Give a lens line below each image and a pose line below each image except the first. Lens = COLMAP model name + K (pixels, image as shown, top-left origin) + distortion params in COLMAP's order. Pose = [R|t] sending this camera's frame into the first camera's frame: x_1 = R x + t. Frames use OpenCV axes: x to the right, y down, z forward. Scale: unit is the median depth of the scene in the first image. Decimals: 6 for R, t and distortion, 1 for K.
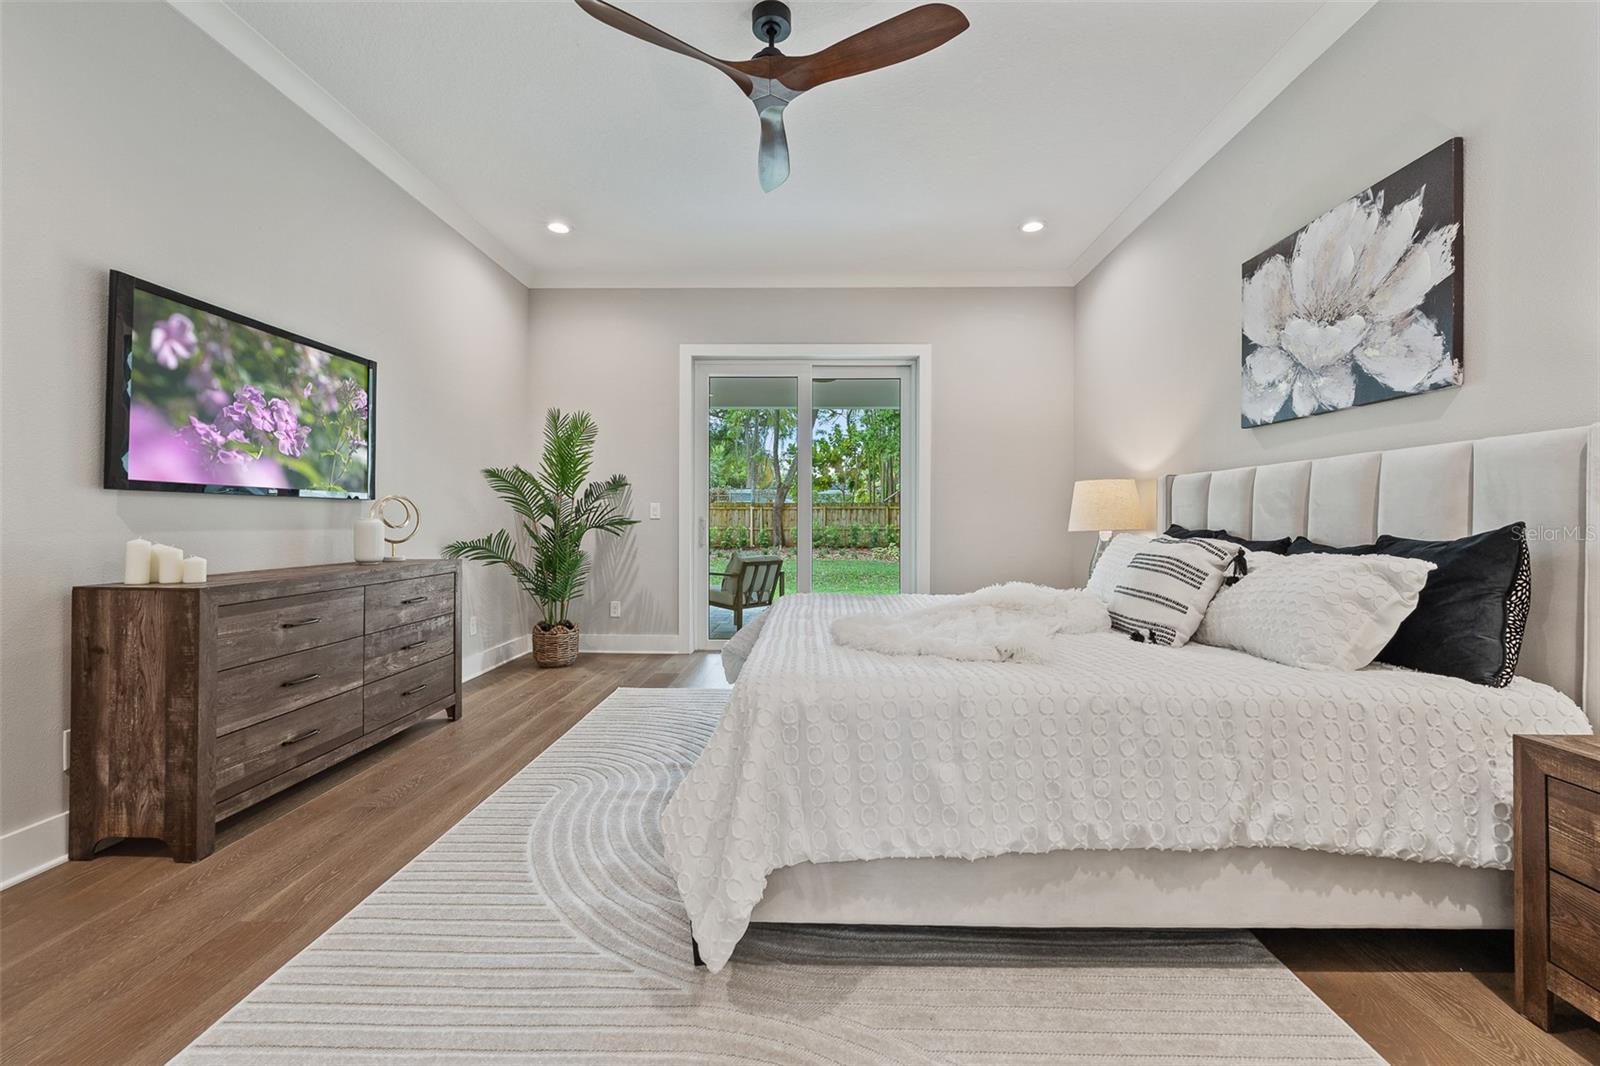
lens RADIAL K [[650.2, 0, 815.1], [0, 650.2, 516.3], [0, 0, 1]] dist [0.001009, -0.001324]
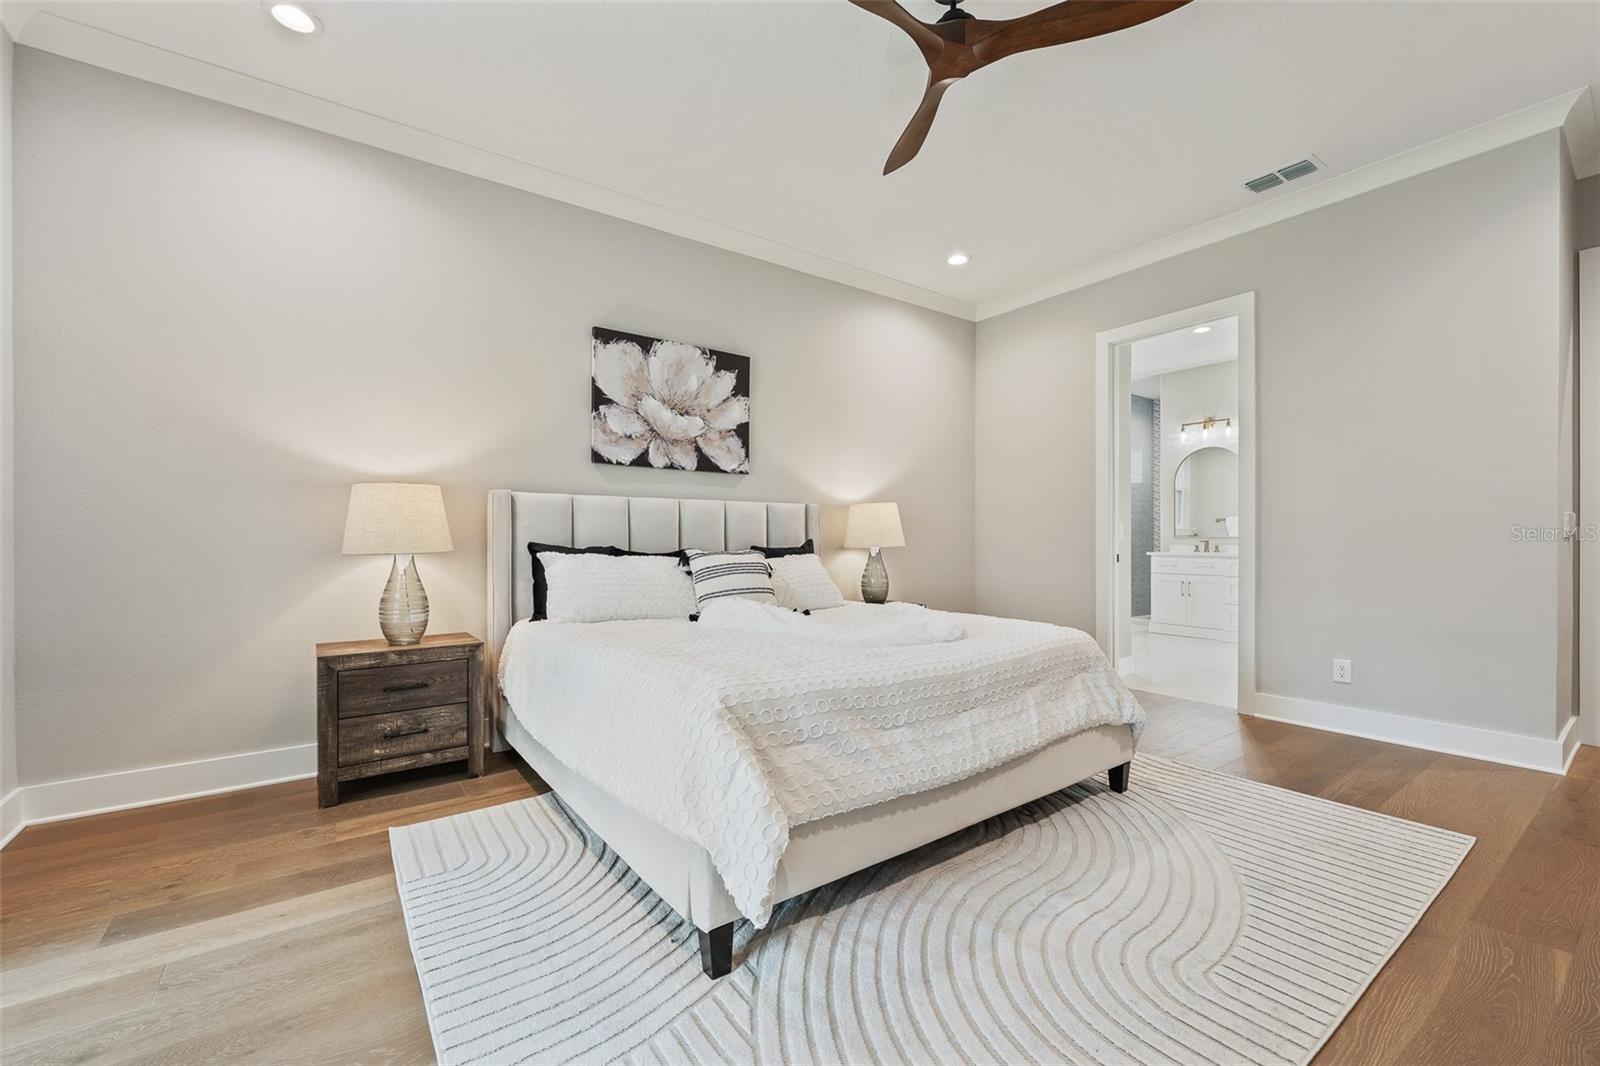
lens RADIAL K [[650.2, 0, 834.4], [0, 650.2, 533.9], [0, 0, 1]] dist [0.001009, -0.001324]
pose [[-0.612915, 0.007264, 0.790116, -0.743449], [-0.005121, 0.999900, -0.013165, 0.015372], [-0.790132, -0.012115, -0.612817, 1.805537]]
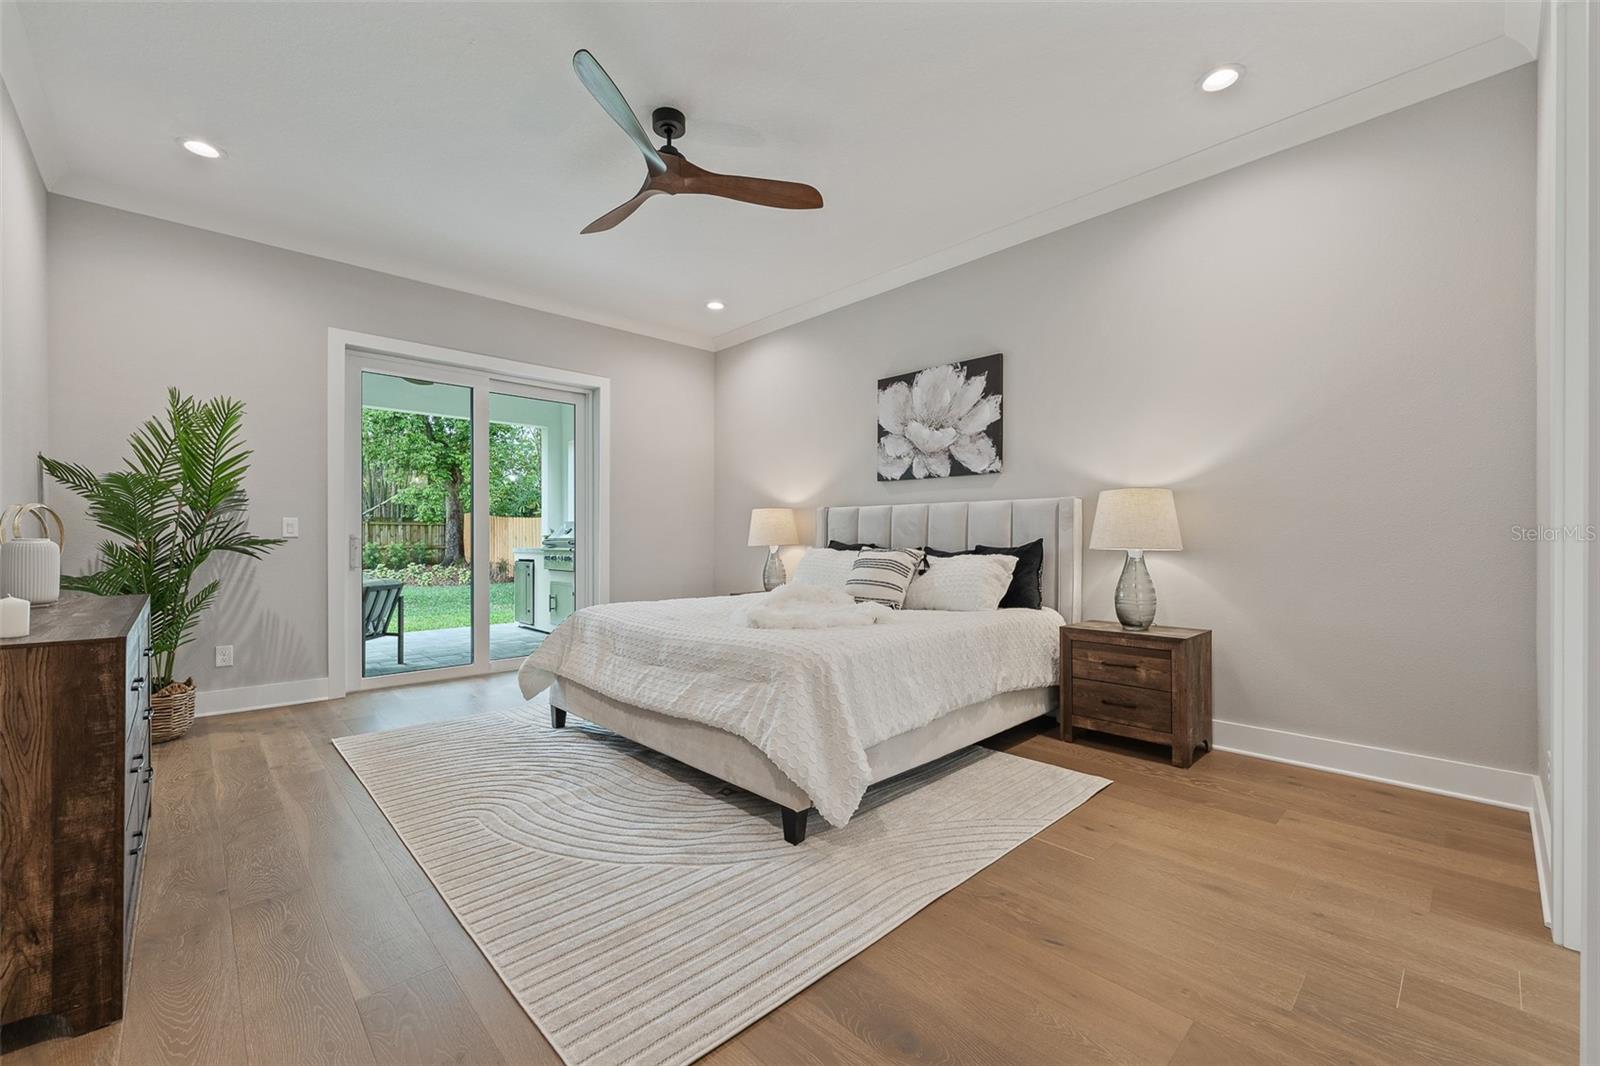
lens RADIAL K [[650.2, 0, 795.6], [0, 650.2, 533.7], [0, 0, 1]] dist [0.001009, -0.001324]
pose [[0.714949, 0.001639, 0.699174, -0.816968], [-0.002504, 0.999997, 0.000216, -0.004439], [-0.699172, -0.001905, 0.714951, -0.025514]]
